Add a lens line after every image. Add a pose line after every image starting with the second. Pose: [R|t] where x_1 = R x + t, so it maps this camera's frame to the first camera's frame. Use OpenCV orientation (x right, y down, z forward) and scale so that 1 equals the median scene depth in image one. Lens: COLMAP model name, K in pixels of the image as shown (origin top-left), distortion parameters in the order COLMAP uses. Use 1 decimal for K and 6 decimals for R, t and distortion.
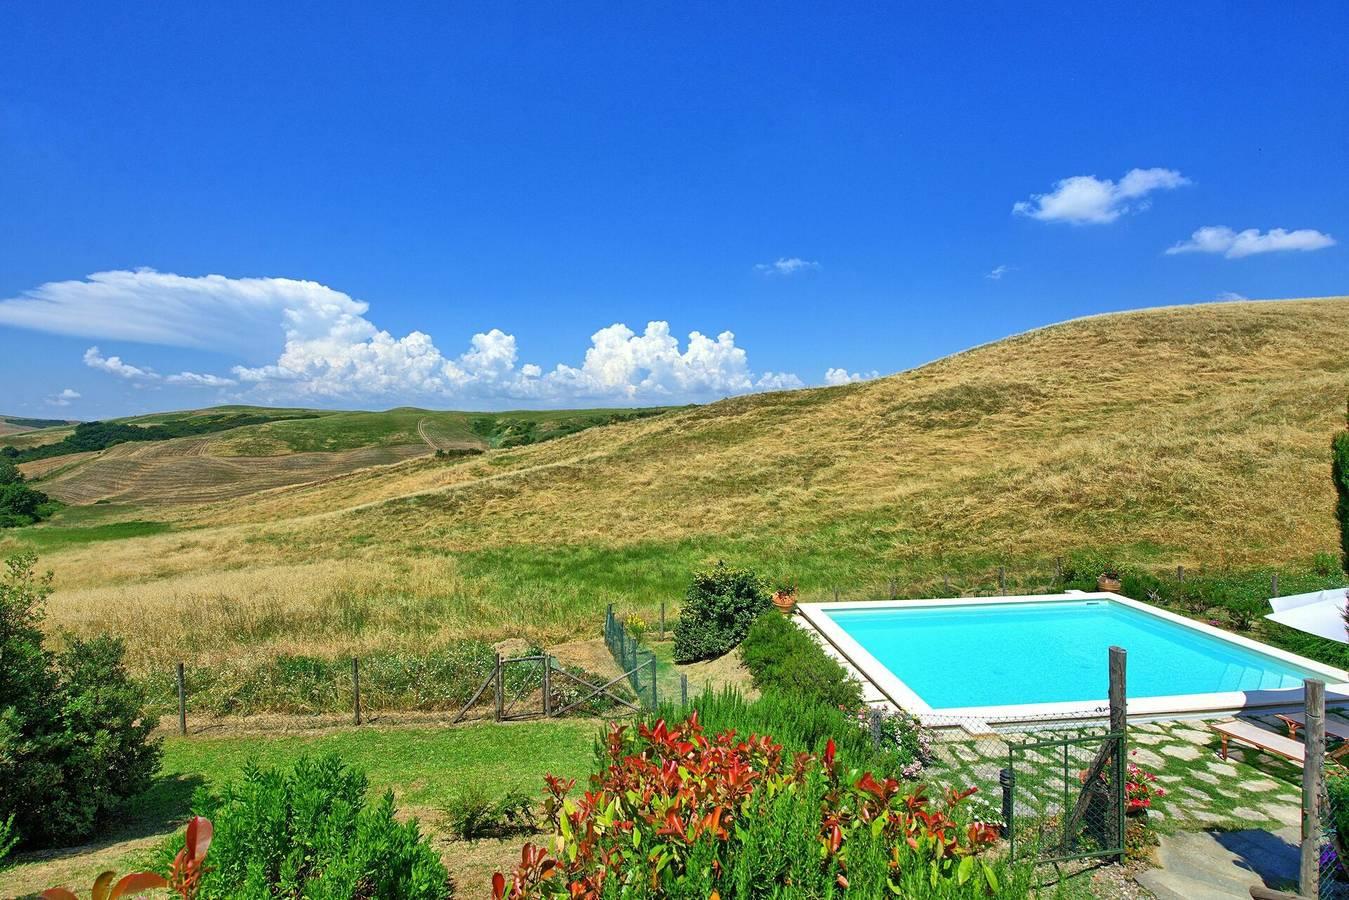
lens RADIAL K [[632.3, 0, 652.3], [0, 632.3, 438.8], [0, 0, 1]] dist [-0.022390, -0.003521]
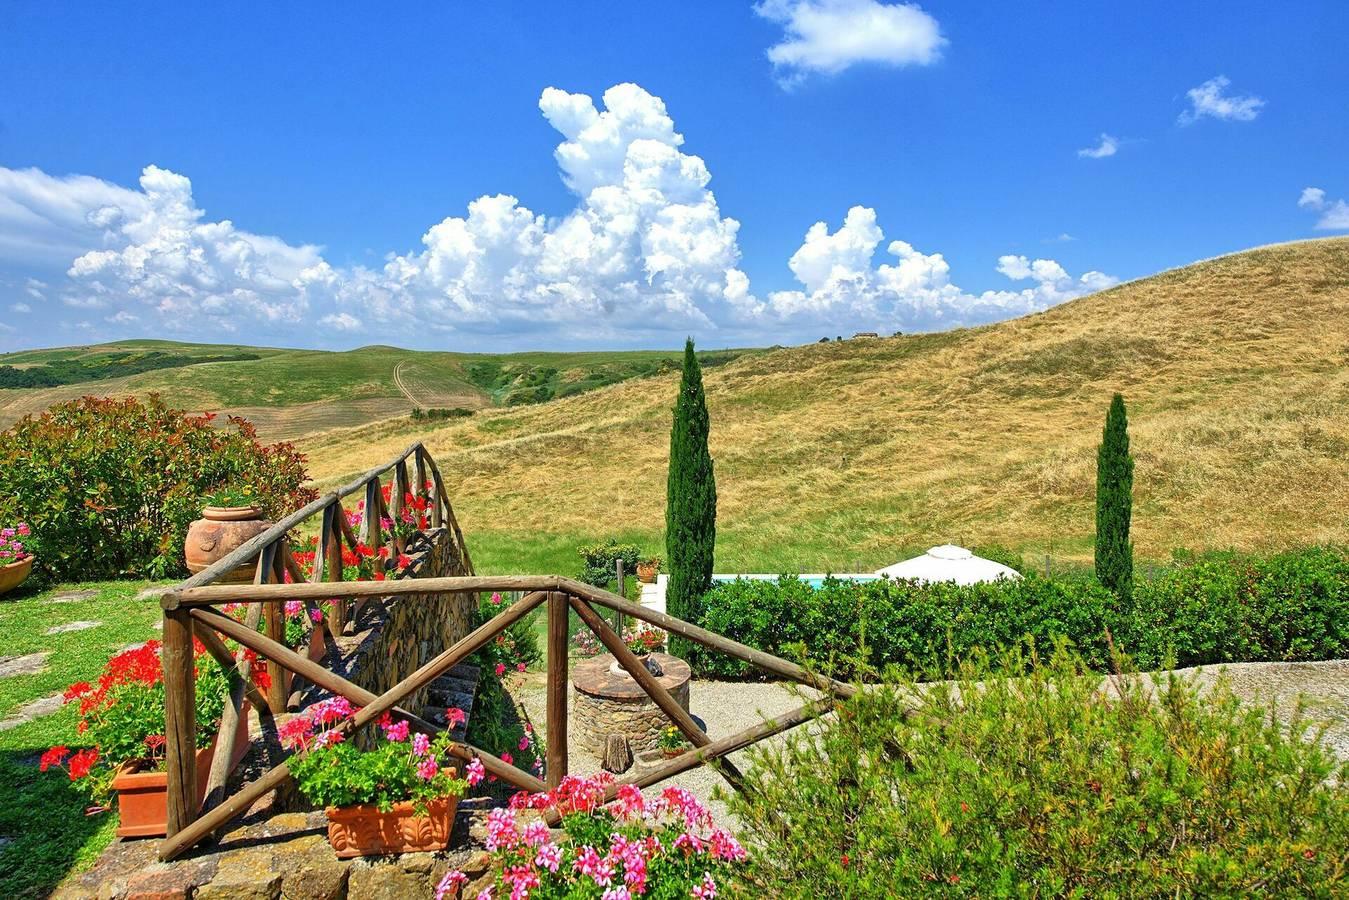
lens RADIAL K [[917.3, 0, 675.5], [0, 917.3, 424.7], [0, 0, 1]] dist [-0.009787, 0.016068]
pose [[0.997994, 0.016606, -0.061096, 0.059626], [-0.014454, 0.999265, 0.035505, -0.011118], [0.061641, -0.034551, 0.997500, -0.107146]]
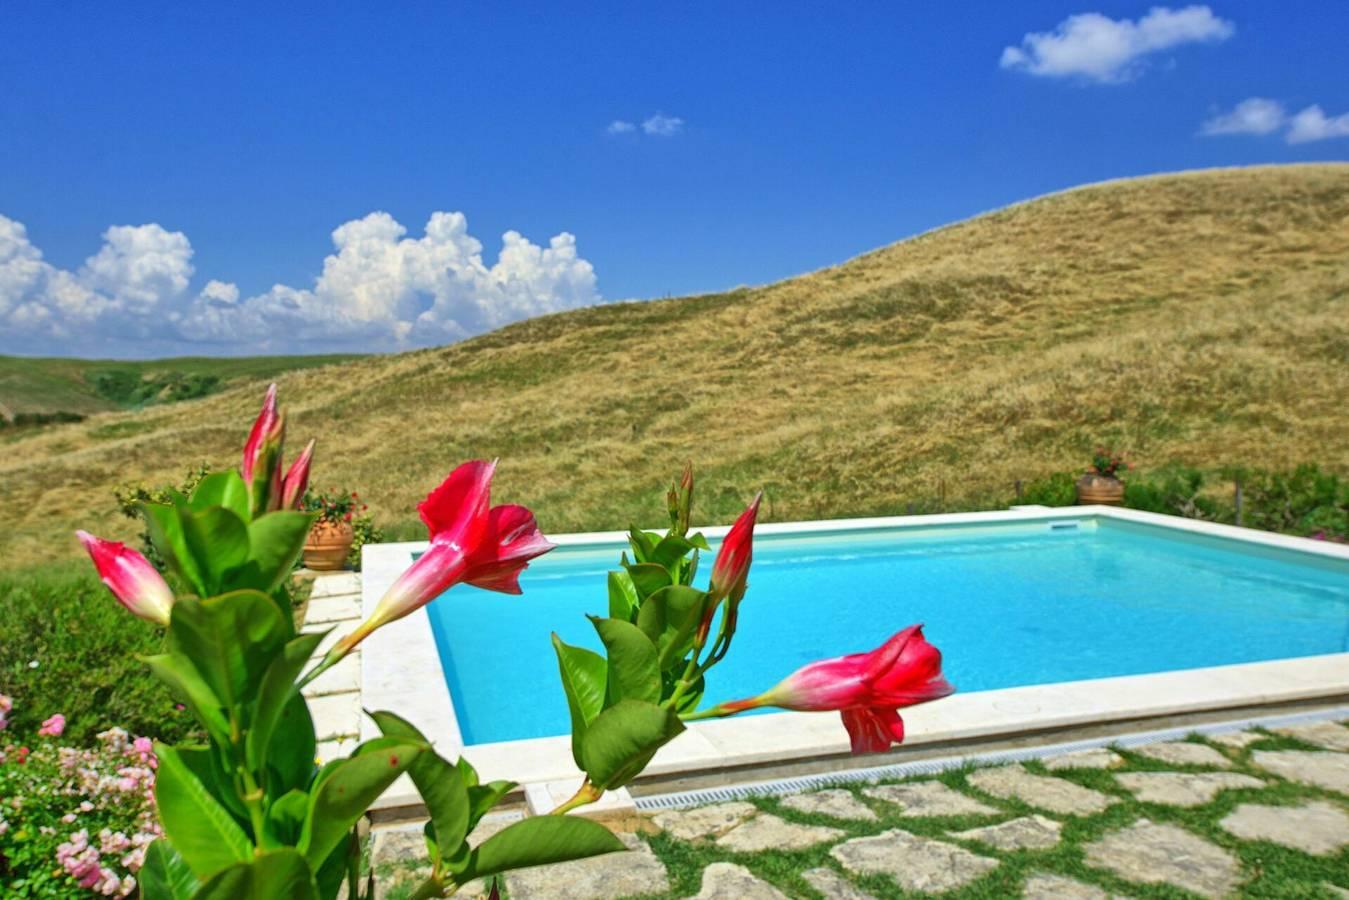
lens RADIAL K [[1039.9, 0, 674.2], [0, 1039.9, 442.5], [0, 0, 1]] dist [-0.005783, -0.007356]
pose [[0.976069, -0.009101, 0.217269, 0.046248], [0.002841, 0.999572, 0.029110, 0.030187], [-0.217441, -0.027796, 0.975678, 0.057483]]
